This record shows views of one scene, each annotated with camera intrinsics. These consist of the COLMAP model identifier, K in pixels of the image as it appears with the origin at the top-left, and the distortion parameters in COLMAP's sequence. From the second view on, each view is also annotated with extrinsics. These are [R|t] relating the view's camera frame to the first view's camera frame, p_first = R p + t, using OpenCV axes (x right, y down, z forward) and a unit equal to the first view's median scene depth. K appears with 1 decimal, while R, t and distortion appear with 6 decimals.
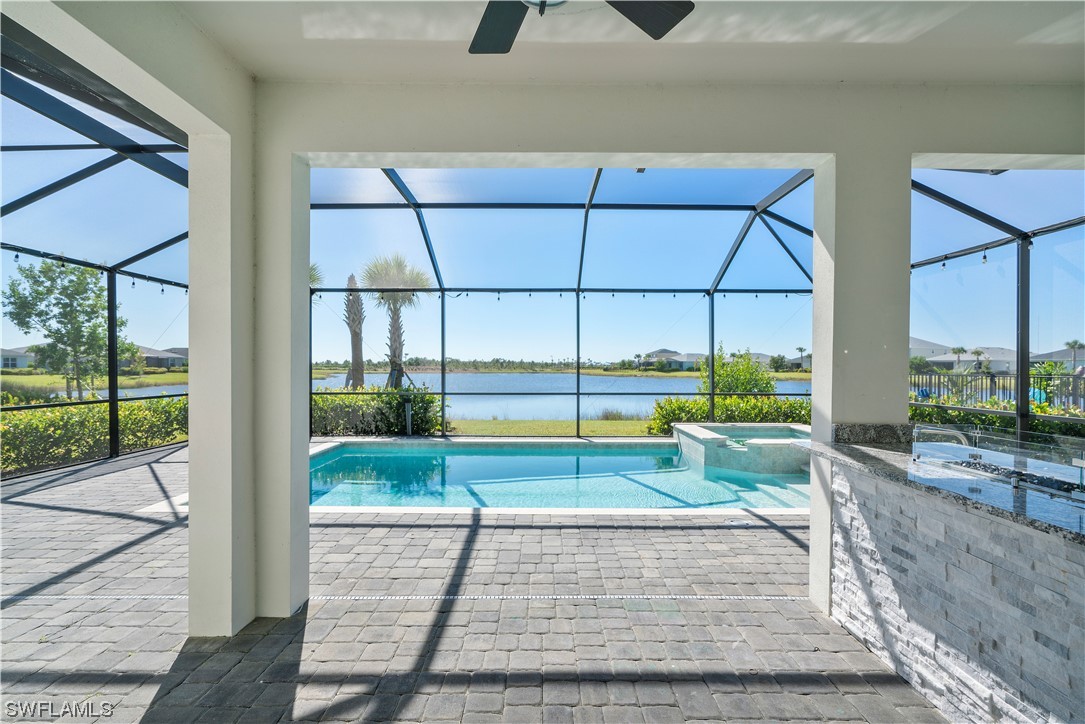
lens RADIAL K [[493.4, 0, 543.3], [0, 493.4, 371.5], [0, 0, 1]] dist [-0.002735, 0.001022]
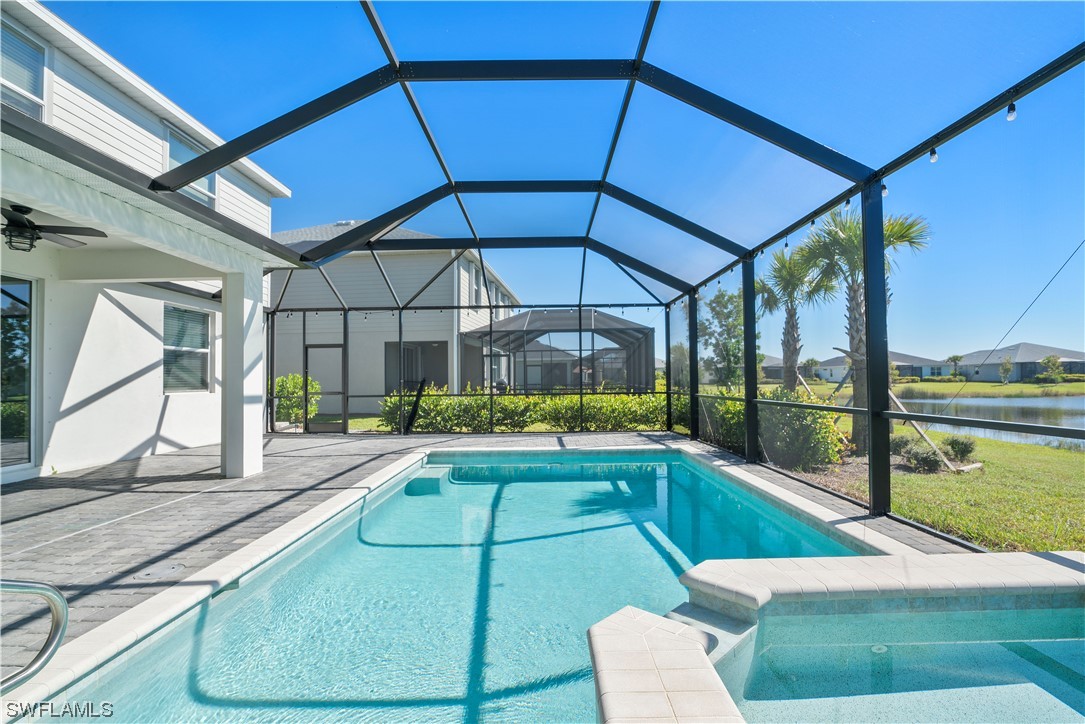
lens RADIAL K [[502.8, 0, 541.2], [0, 502.8, 369.4], [0, 0, 1]] dist [-0.029685, 0.007773]
pose [[-0.000097, -0.022087, -0.999756, 0.505321], [0.000701, 0.999756, -0.022087, 0.015150], [1.000000, -0.000703, -0.000082, 0.698710]]
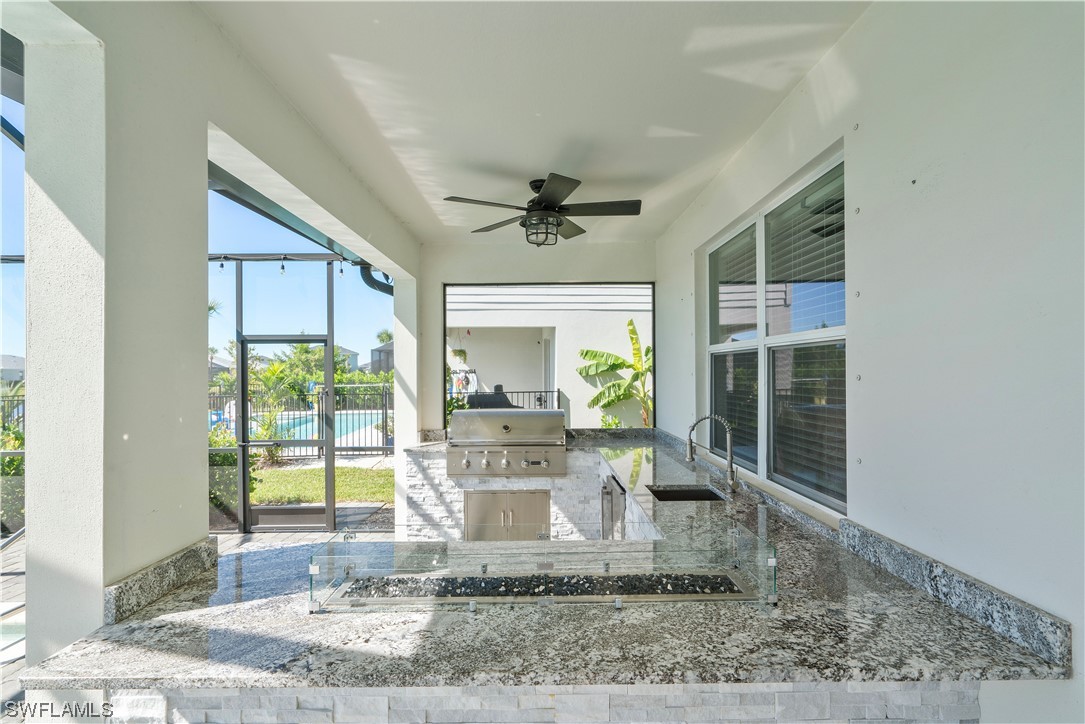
lens RADIAL K [[493.4, 0, 542.9], [0, 493.4, 369.1], [0, 0, 1]] dist [-0.002735, 0.001022]
pose [[-0.006953, -0.000703, 0.999976, 0.026237], [0.020494, 0.999790, 0.000846, -0.029742], [-0.999766, 0.020499, -0.006937, 0.161449]]
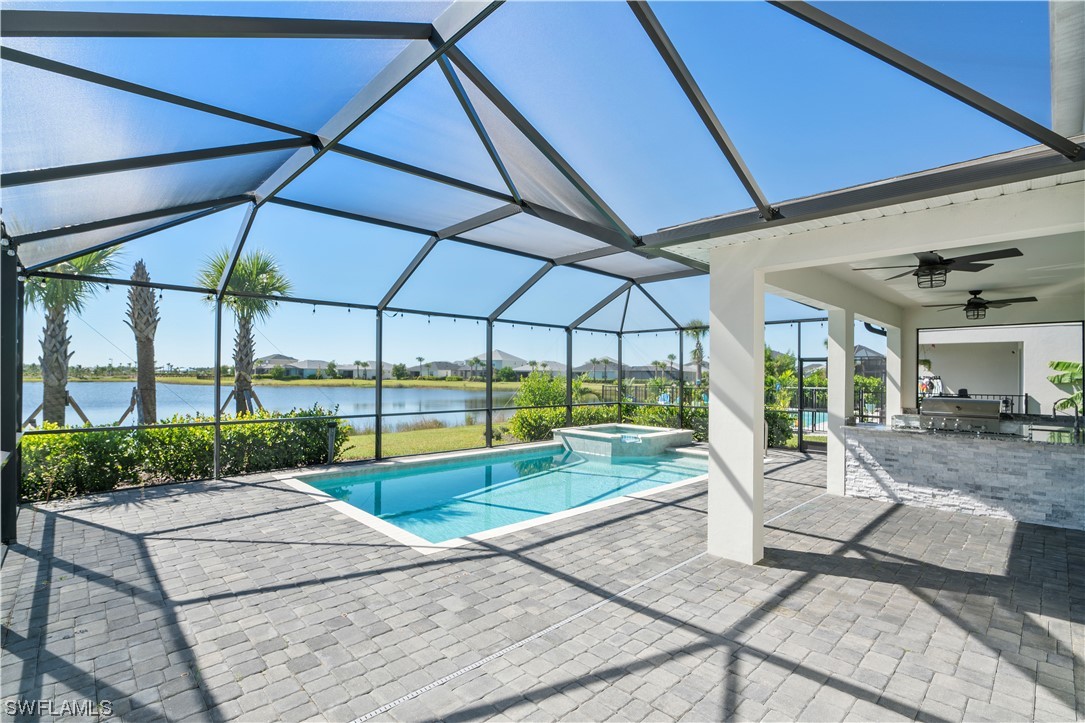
lens RADIAL K [[502.8, 0, 544.4], [0, 502.8, 368.1], [0, 0, 1]] dist [-0.029685, 0.007773]
pose [[0.722371, 0.012193, 0.691398, -0.652801], [0.001944, 0.999805, -0.019662, -0.028831], [-0.691503, 0.015548, 0.722206, 0.066412]]
